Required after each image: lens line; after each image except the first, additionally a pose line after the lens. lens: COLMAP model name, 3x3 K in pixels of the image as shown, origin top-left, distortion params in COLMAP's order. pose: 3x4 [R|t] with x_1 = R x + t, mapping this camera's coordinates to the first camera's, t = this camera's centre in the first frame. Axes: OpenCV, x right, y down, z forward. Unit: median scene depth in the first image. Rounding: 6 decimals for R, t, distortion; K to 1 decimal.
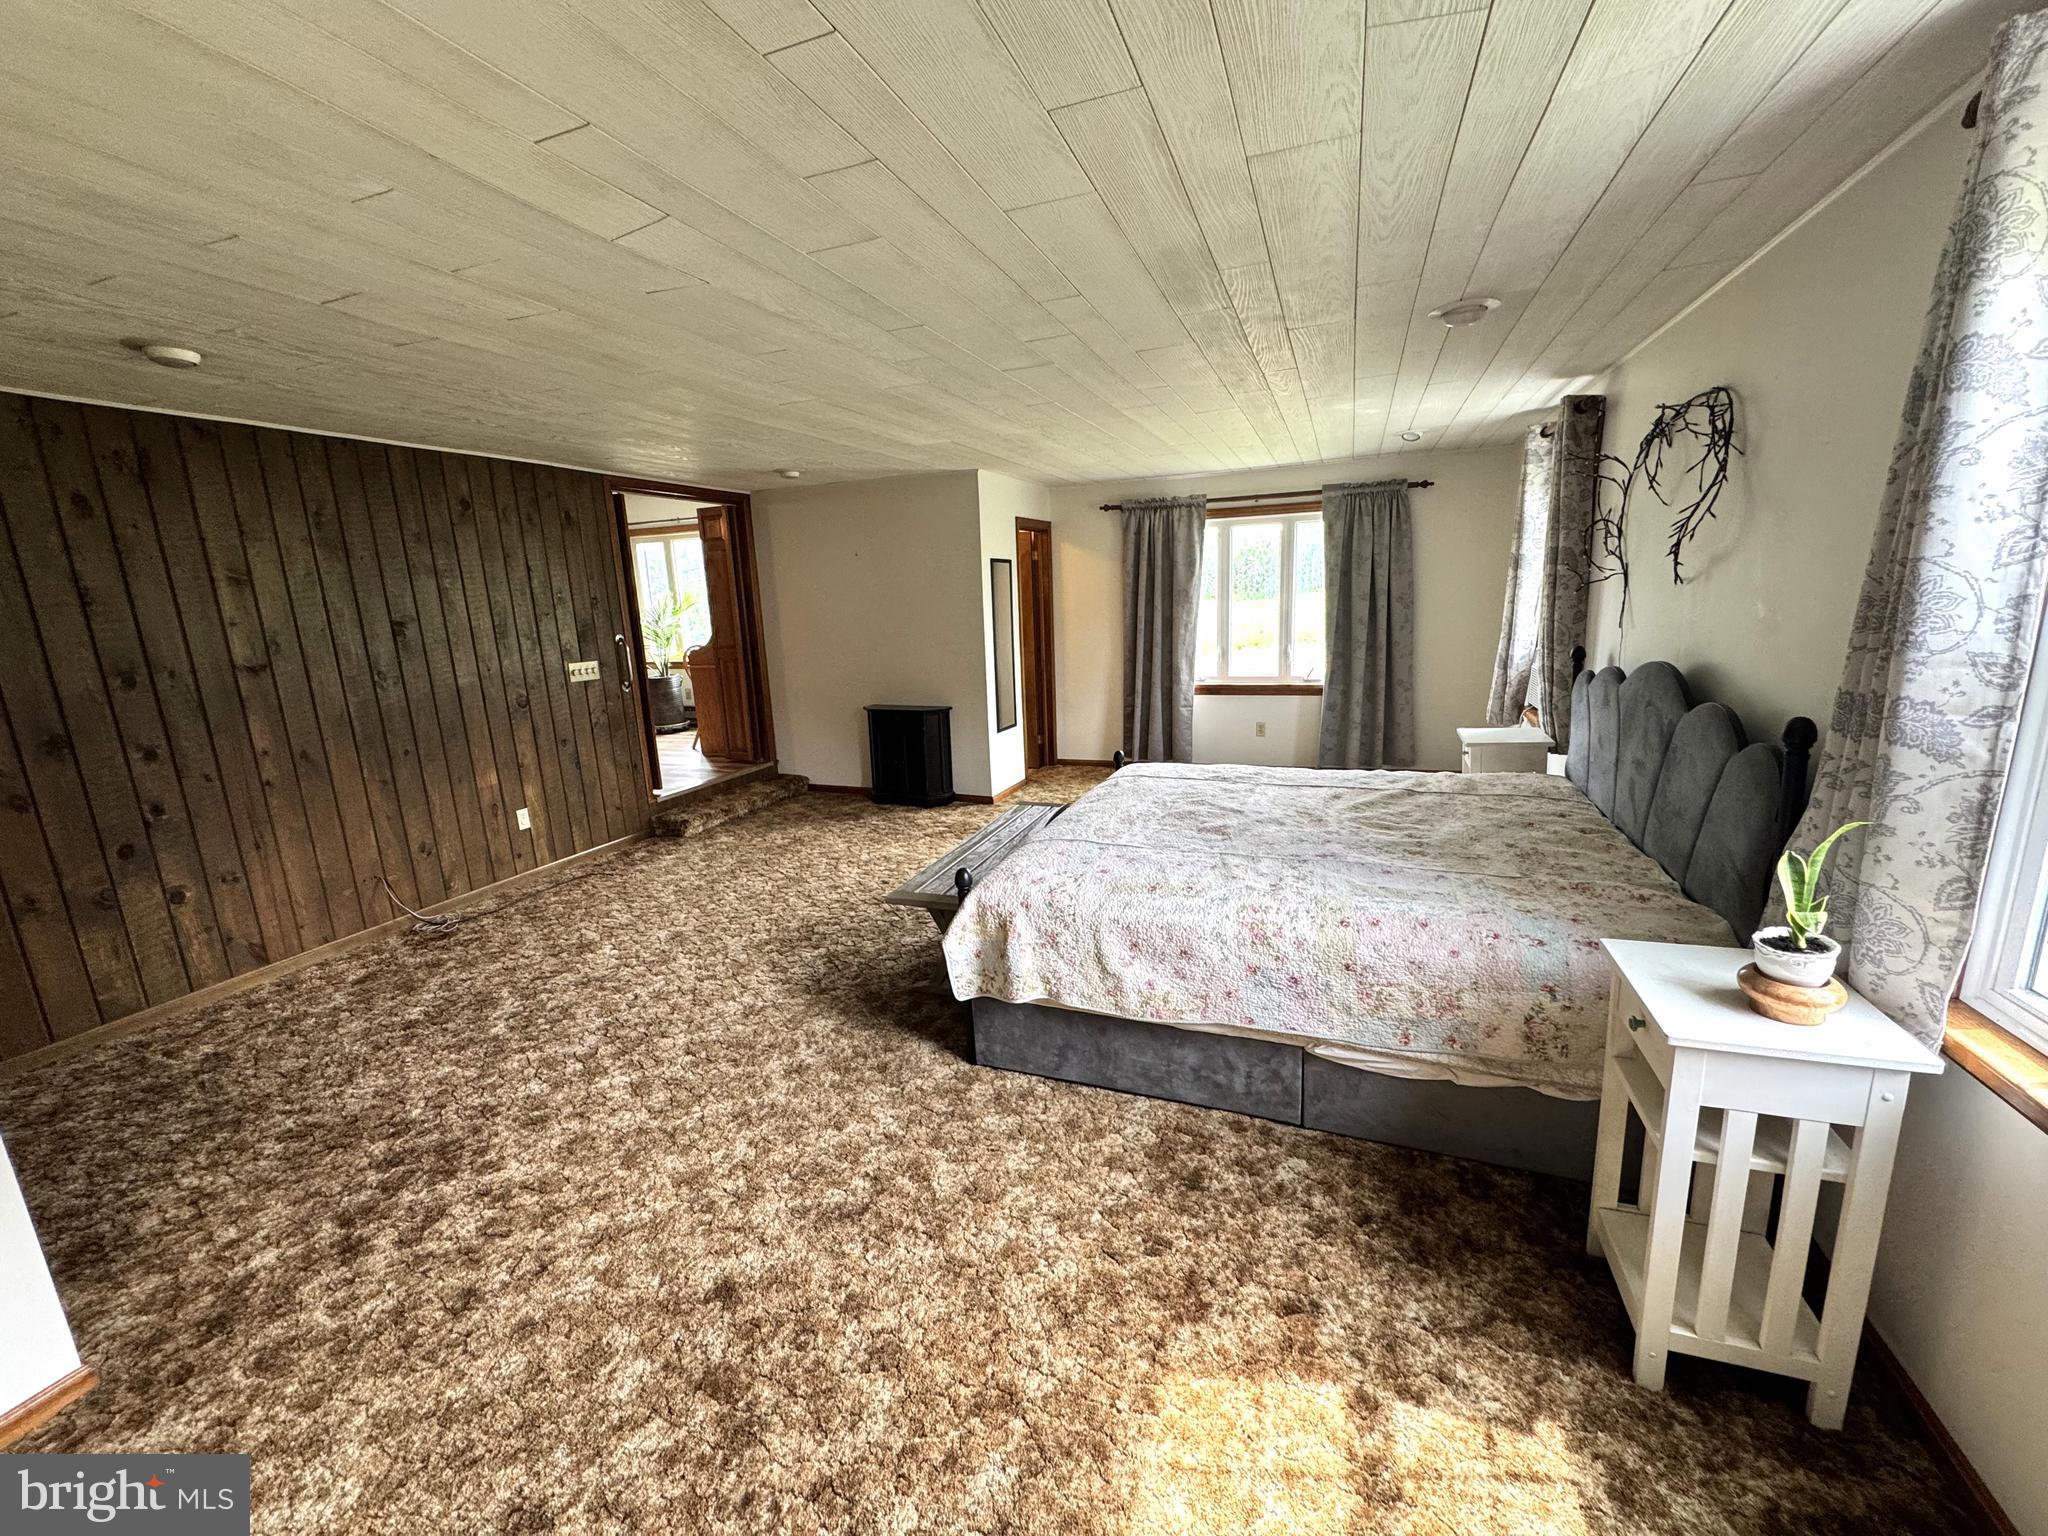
lens RADIAL K [[823.1, 0, 1021.0], [0, 823.1, 771.2], [0, 0, 1]] dist [-0.002886, -0.000668]
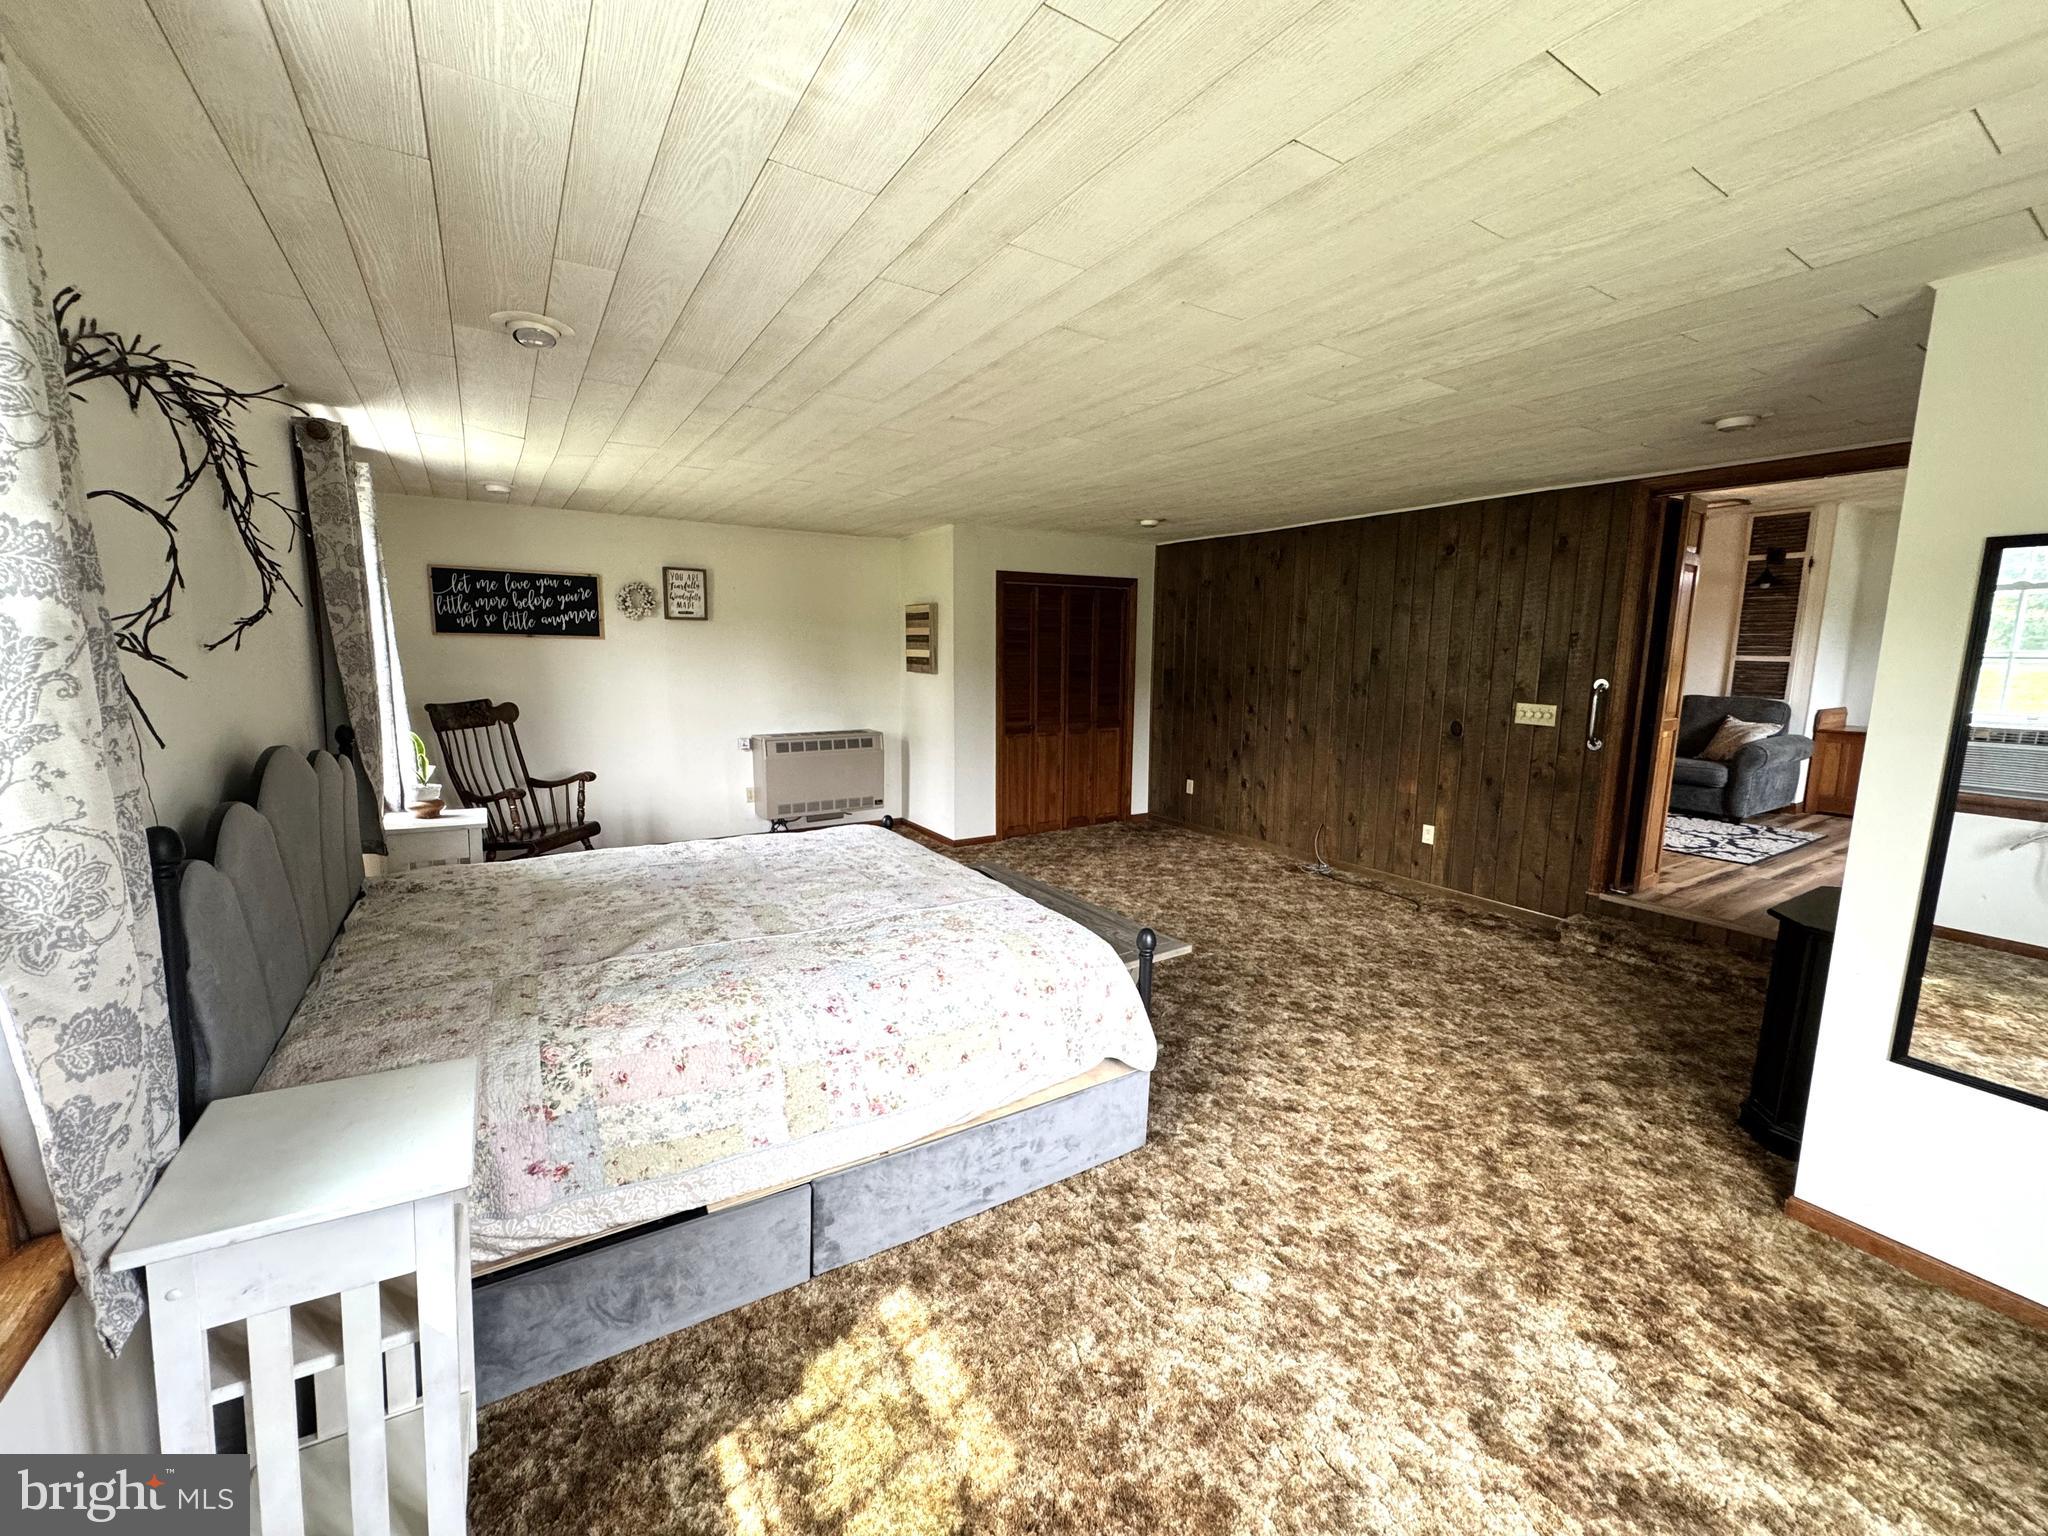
lens RADIAL K [[823.1, 0, 1021.0], [0, 823.1, 771.2], [0, 0, 1]] dist [-0.002886, -0.000668]
pose [[-0.593340, 0.155130, -0.789862, 0.564779], [-0.157618, 0.939868, 0.302993, -0.267445], [0.789370, 0.304274, -0.533210, 1.143271]]
